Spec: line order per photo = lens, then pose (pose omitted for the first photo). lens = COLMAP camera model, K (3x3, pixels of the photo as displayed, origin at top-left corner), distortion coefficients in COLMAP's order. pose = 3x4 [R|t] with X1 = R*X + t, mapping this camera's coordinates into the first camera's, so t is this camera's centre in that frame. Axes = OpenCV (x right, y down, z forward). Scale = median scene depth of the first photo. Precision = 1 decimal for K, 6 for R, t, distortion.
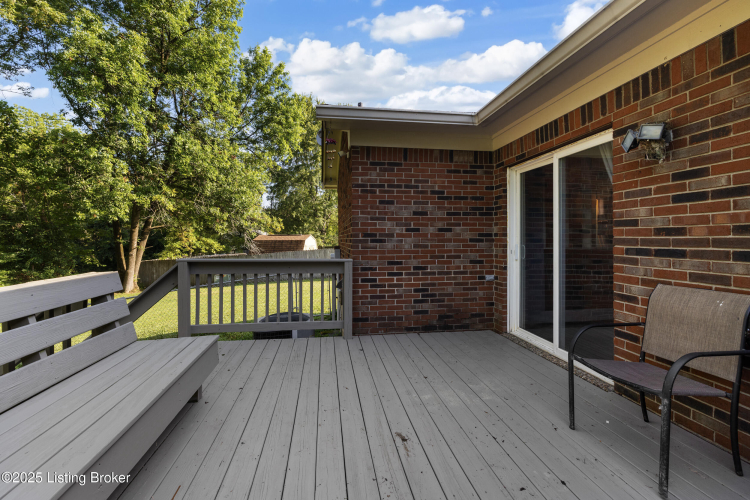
lens RADIAL K [[319.5, 0, 374.5], [0, 319.5, 249.7], [0, 0, 1]] dist [0.003111, -0.000865]
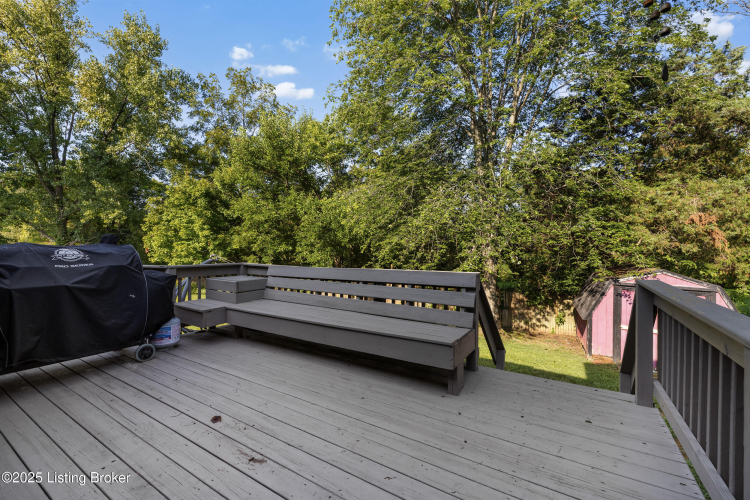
lens RADIAL K [[319.5, 0, 379.4], [0, 319.5, 248.7], [0, 0, 1]] dist [0.003111, -0.000865]
pose [[-0.638647, 0.000657, -0.769499, 0.601235], [0.001679, 0.999998, -0.000539, -0.056535], [0.769498, -0.001636, -0.638647, 1.934009]]
